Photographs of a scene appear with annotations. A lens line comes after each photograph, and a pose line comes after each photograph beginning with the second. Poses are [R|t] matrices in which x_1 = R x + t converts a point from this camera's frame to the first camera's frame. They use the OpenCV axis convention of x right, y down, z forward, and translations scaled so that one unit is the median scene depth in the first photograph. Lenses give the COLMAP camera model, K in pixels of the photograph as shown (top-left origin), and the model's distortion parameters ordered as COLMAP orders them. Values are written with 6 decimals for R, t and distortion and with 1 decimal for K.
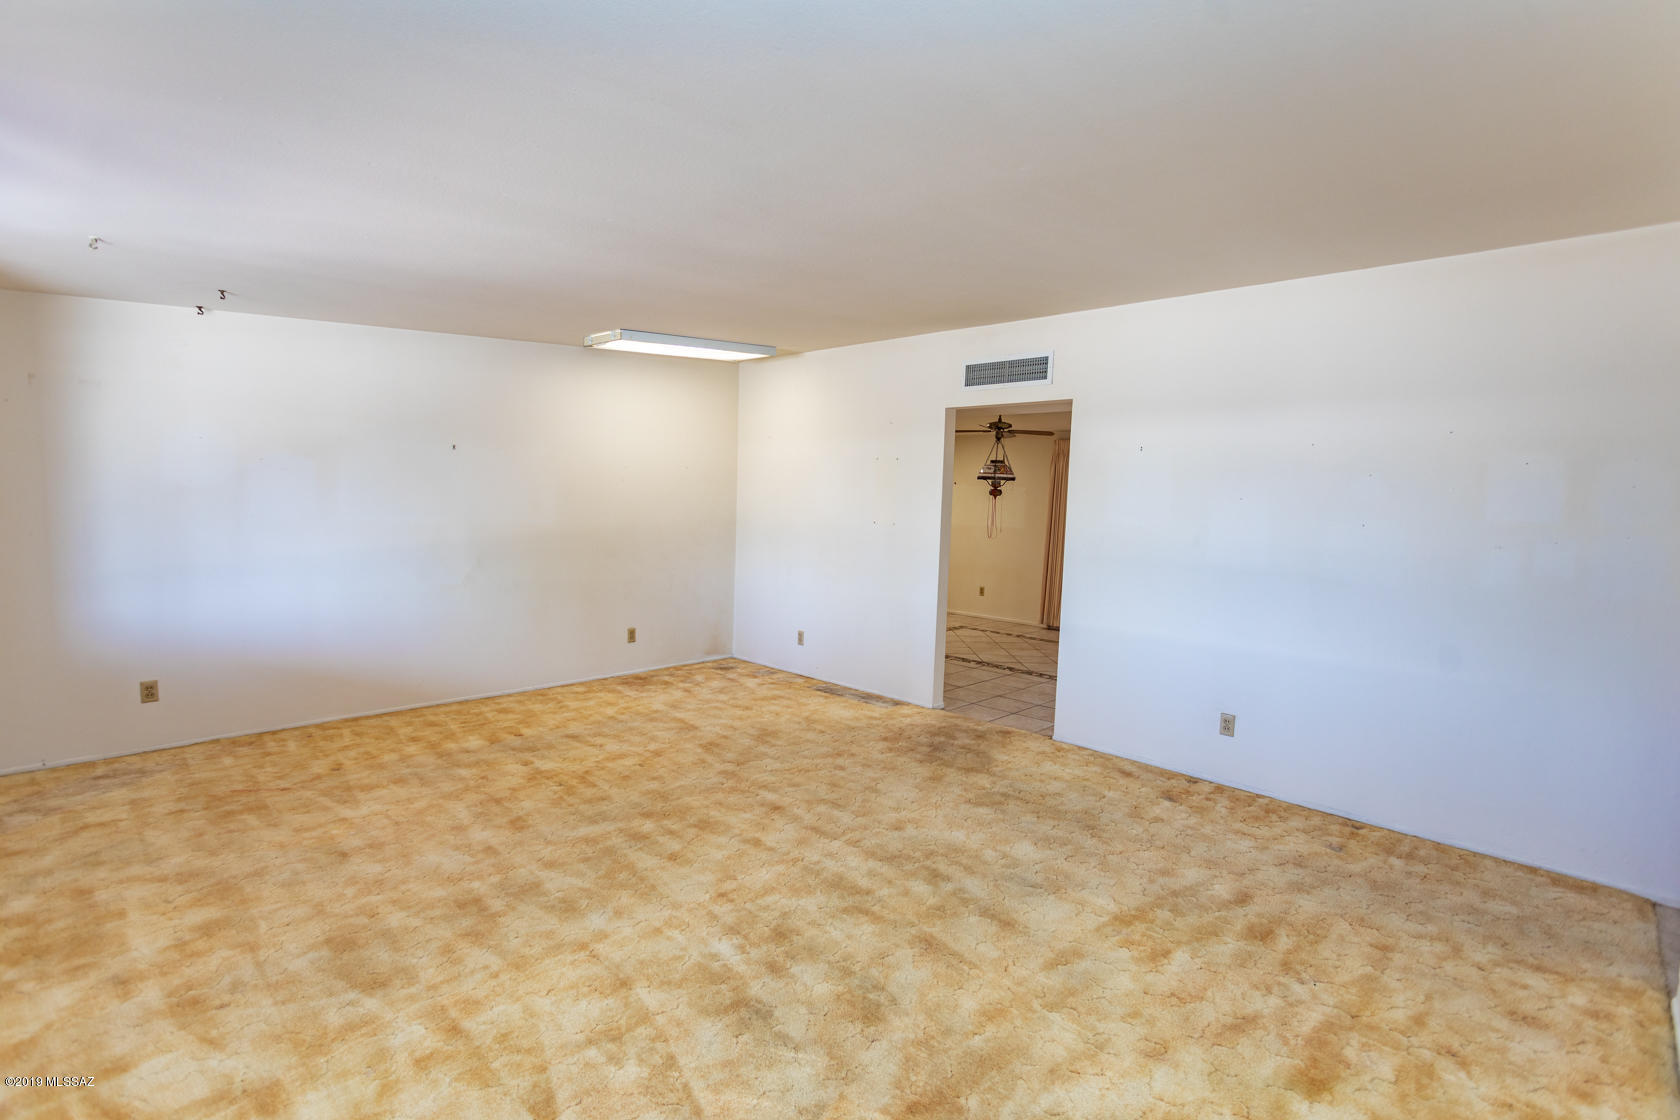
lens RADIAL K [[782.4, 0, 840.4], [0, 782.4, 560.4], [0, 0, 1]] dist [0.002438, 0.000828]
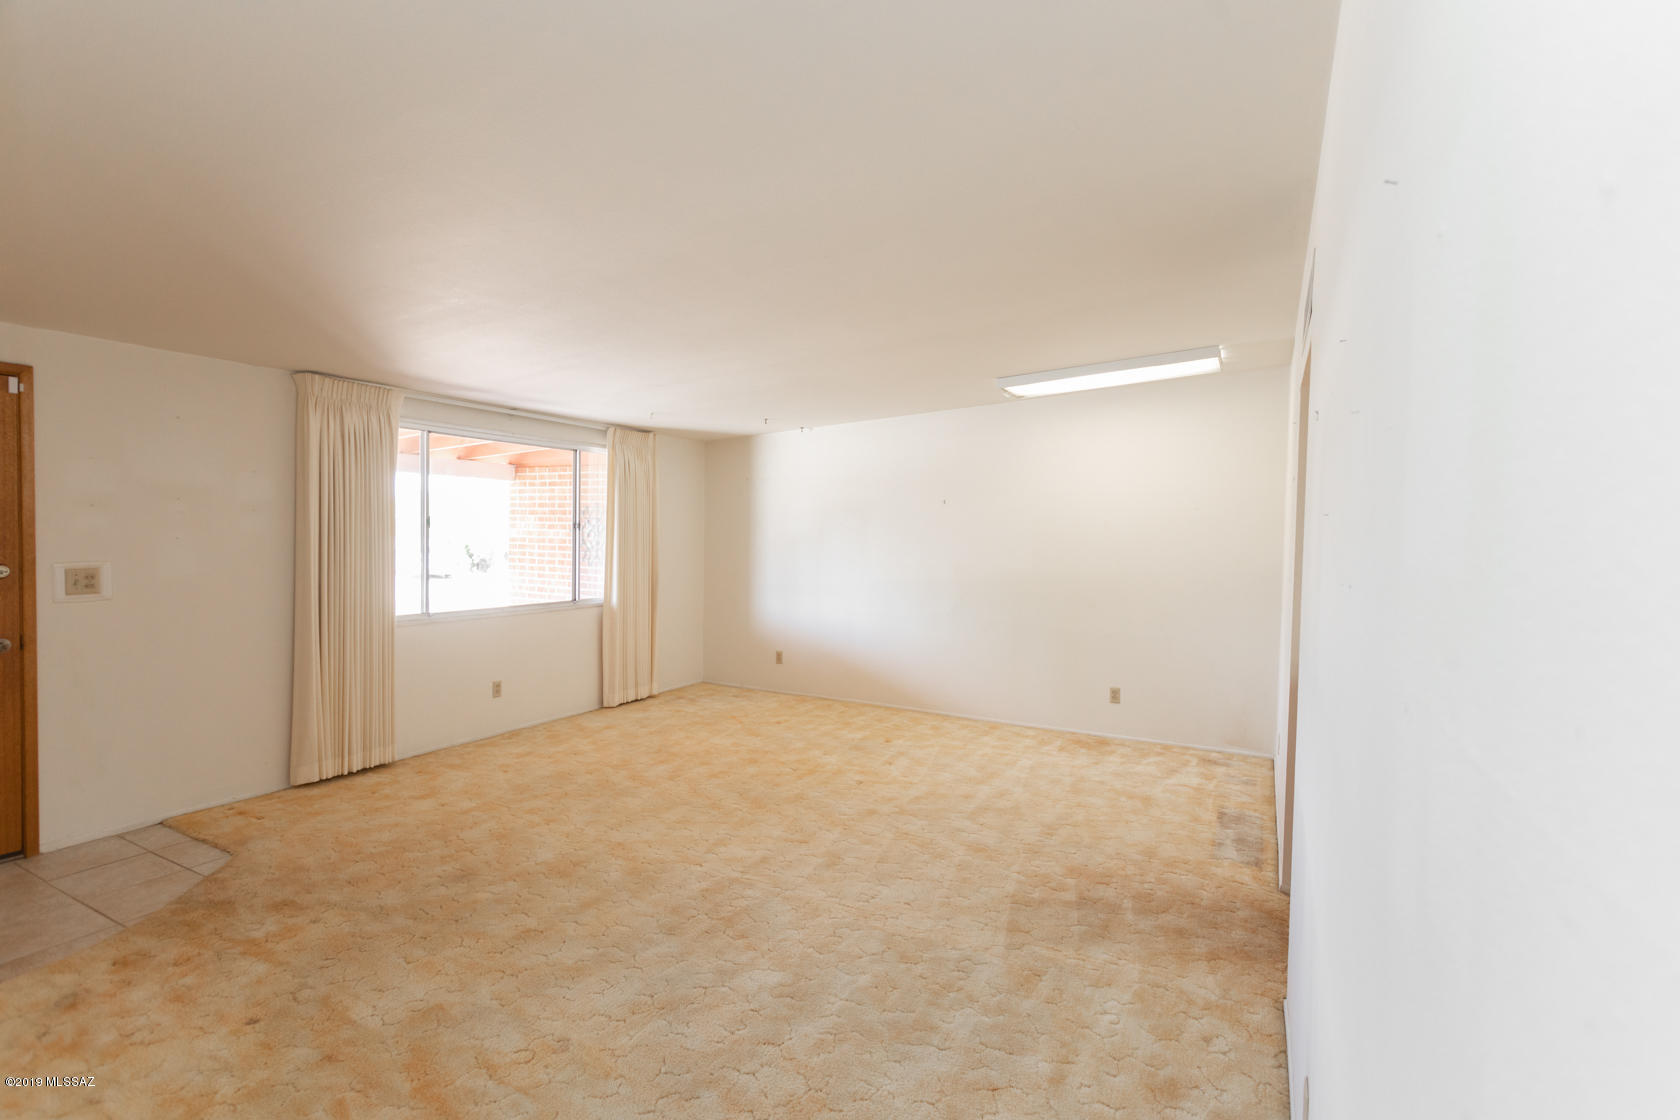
lens RADIAL K [[782.4, 0, 838.6], [0, 782.4, 555.6], [0, 0, 1]] dist [0.002438, 0.000828]
pose [[0.269045, 0.003782, -0.963120, 0.731324], [-0.088499, 0.995859, -0.020812, -0.026422], [0.959053, 0.090835, 0.268266, 0.604989]]
